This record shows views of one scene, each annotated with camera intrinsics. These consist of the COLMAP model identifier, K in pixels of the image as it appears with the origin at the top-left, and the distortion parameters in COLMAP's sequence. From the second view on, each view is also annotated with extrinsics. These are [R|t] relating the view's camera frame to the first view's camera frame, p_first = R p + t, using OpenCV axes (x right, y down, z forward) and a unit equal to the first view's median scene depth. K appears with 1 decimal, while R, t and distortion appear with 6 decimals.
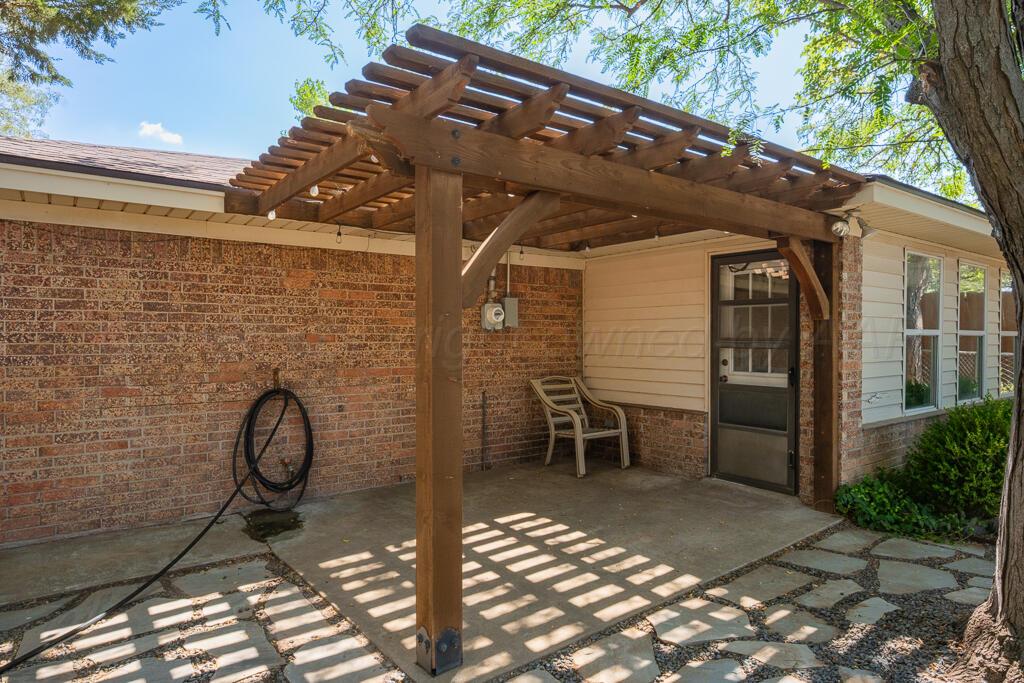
lens RADIAL K [[615.8, 0, 512.0], [0, 615.8, 341.5], [0, 0, 1]] dist [0.000720, -0.000345]
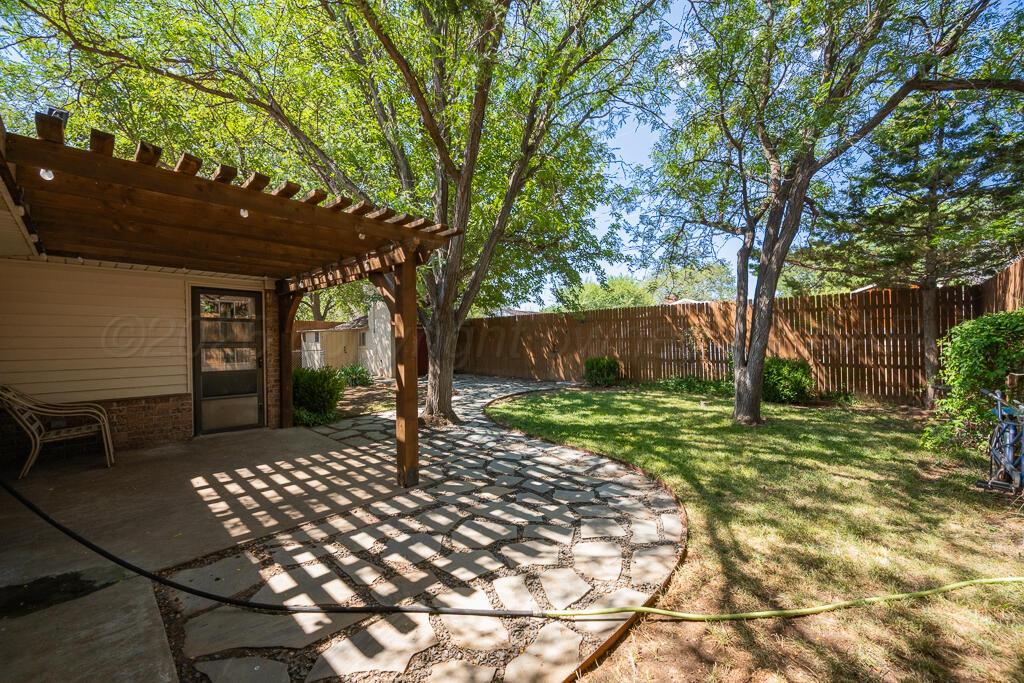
lens RADIAL K [[404.1, 0, 511.0], [0, 404.1, 344.7], [0, 0, 1]] dist [0.000247, -0.000009]
pose [[-0.159871, -0.005245, 0.987124, -0.961134], [0.020191, 0.999759, 0.008582, 0.009285], [-0.986931, 0.021303, -0.159726, 0.513816]]
